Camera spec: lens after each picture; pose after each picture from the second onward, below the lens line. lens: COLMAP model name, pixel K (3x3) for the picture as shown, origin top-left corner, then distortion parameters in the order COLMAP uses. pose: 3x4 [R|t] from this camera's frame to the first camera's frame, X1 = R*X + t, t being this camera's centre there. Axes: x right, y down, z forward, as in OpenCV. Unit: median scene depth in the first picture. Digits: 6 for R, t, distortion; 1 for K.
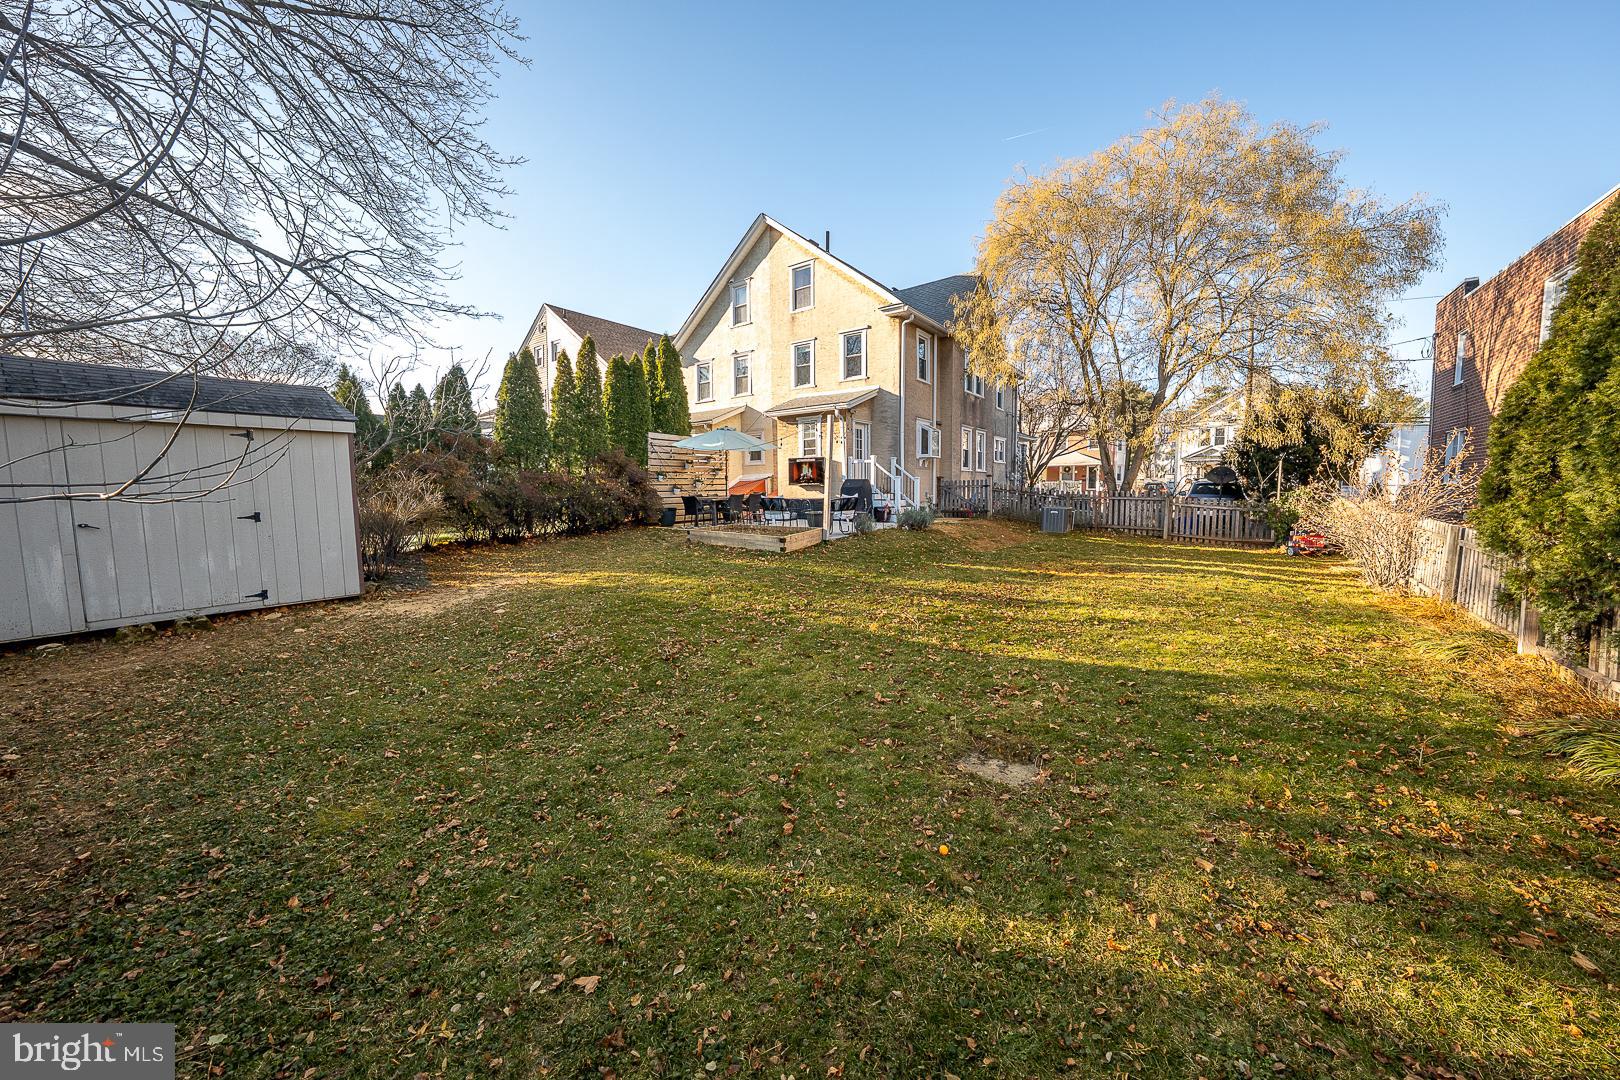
lens RADIAL K [[561.5, 0, 810.0], [0, 561.5, 540.0], [0, 0, 1]] dist [-0.032032, 0.007028]
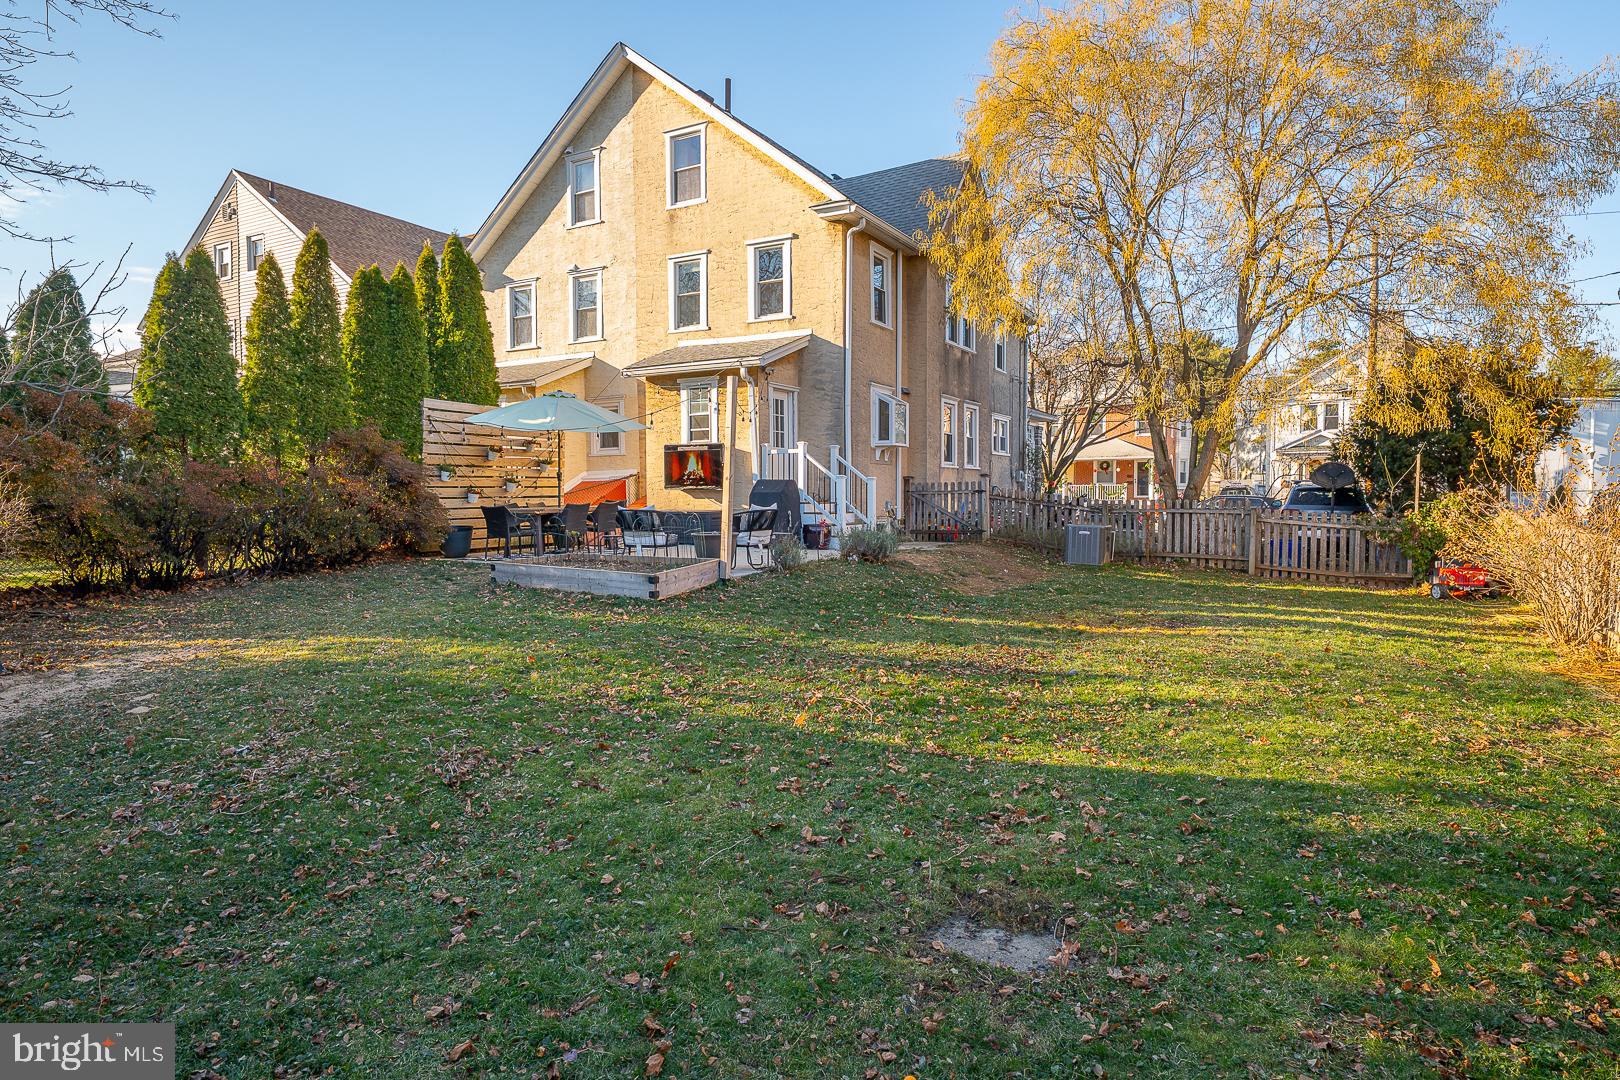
lens RADIAL K [[917.4, 0, 810.0], [0, 917.4, 540.0], [0, 0, 1]] dist [0.013129, 0.003540]
pose [[0.993180, -0.001165, 0.116583, 0.004643], [0.005940, 0.999157, -0.040615, -0.001124], [-0.116437, 0.041031, 0.992350, -0.009960]]
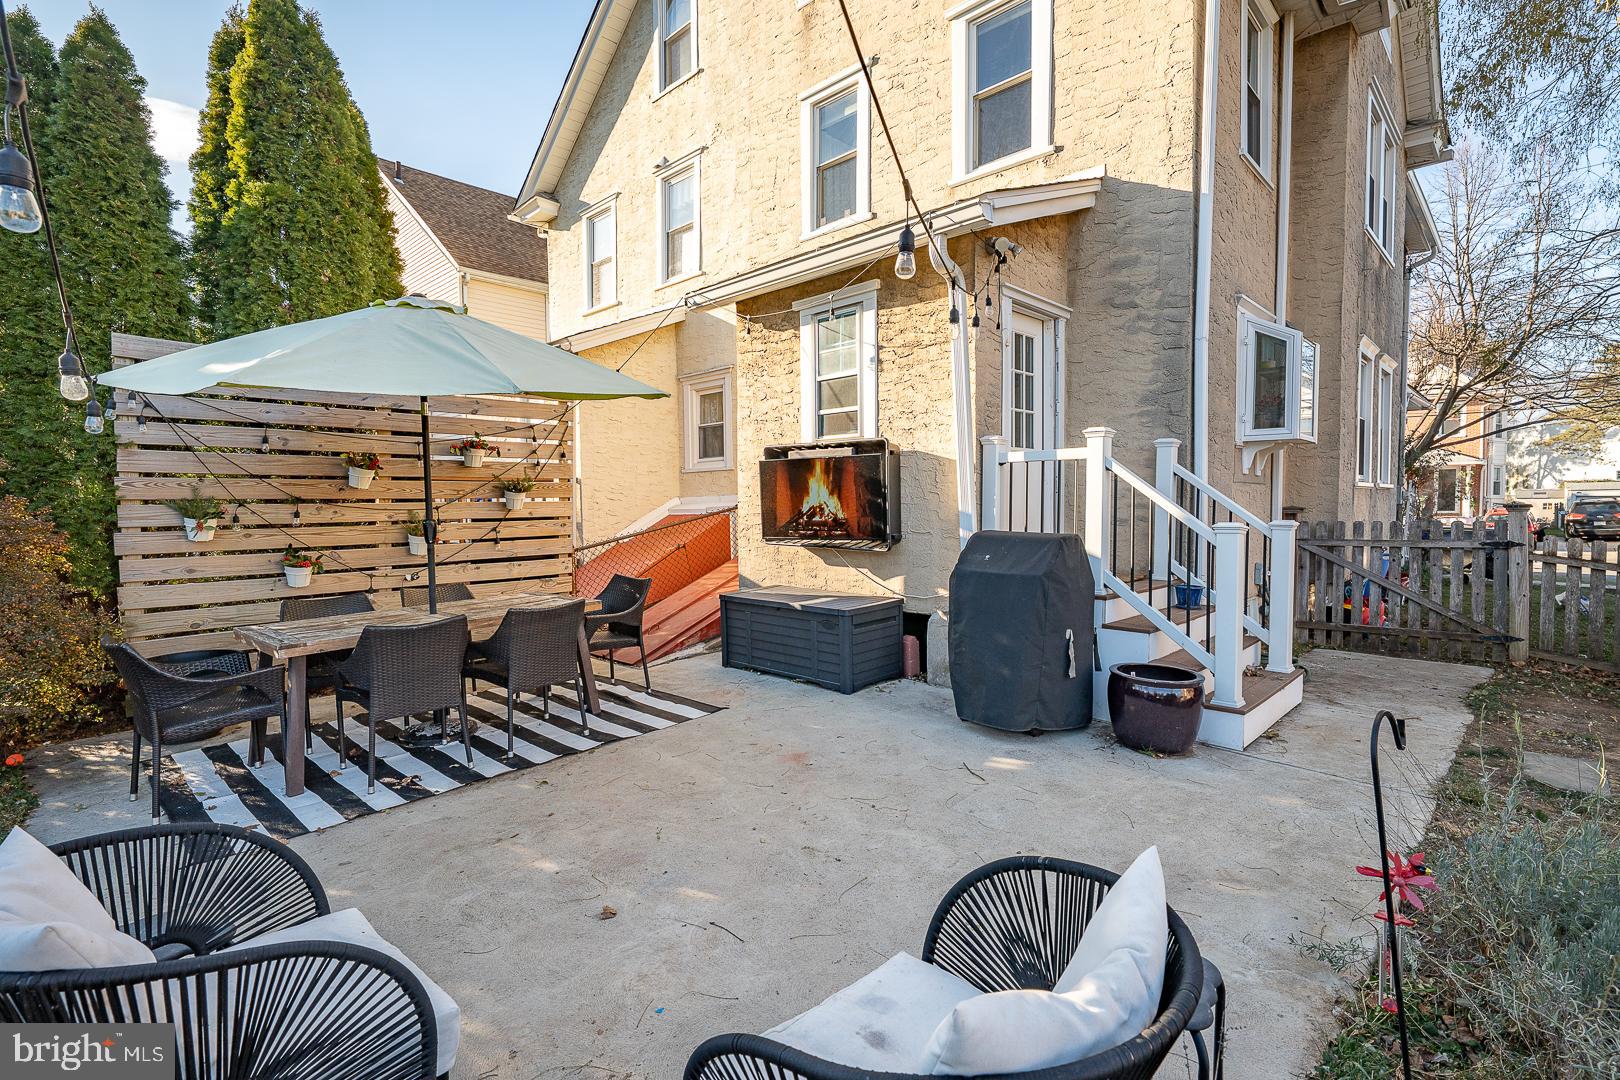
lens RADIAL K [[764.6, 0, 810.0], [0, 764.6, 540.0], [0, 0, 1]] dist [-0.000213, -0.000024]
pose [[0.991110, 0.008224, -0.132789, 0.063431], [-0.013371, 0.999191, -0.037919, -0.150705], [0.132370, 0.039357, 0.990419, 1.112960]]
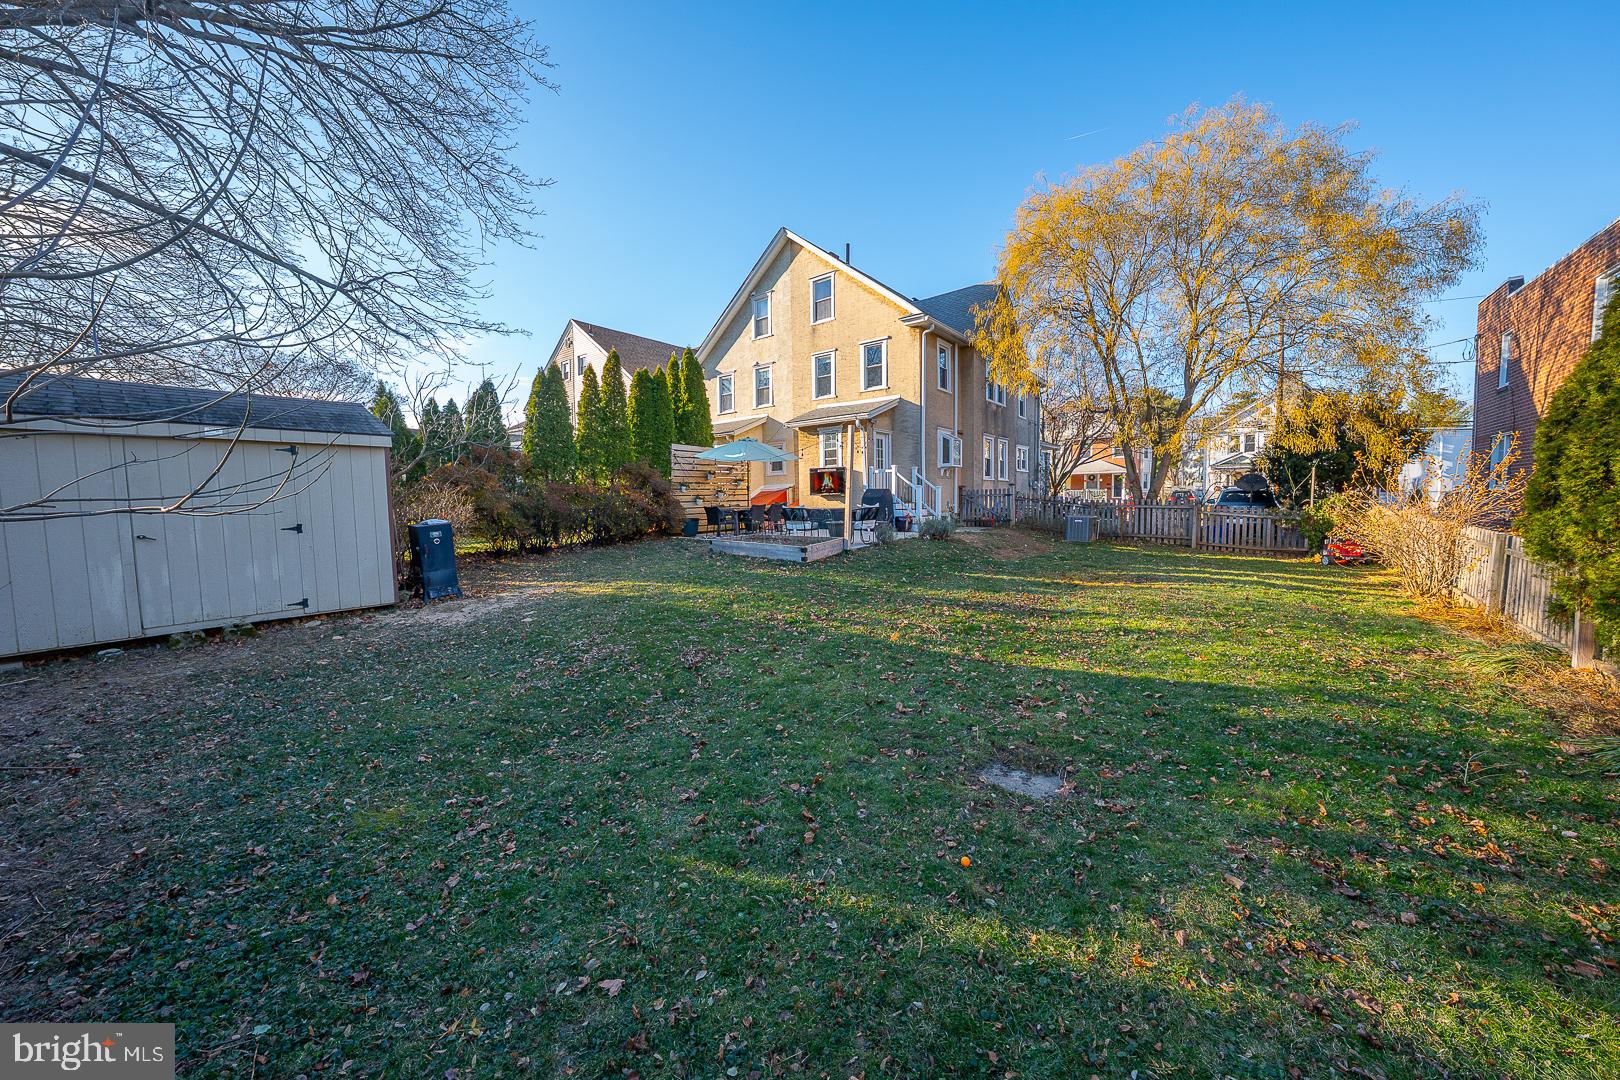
lens RADIAL K [[561.5, 0, 810.0], [0, 561.5, 540.0], [0, 0, 1]] dist [-0.032032, 0.007028]
pose [[0.999270, -0.002305, -0.038137, 0.000737], [0.001653, 0.999852, -0.017117, -0.000322], [0.038170, 0.017041, 0.999126, -0.004884]]
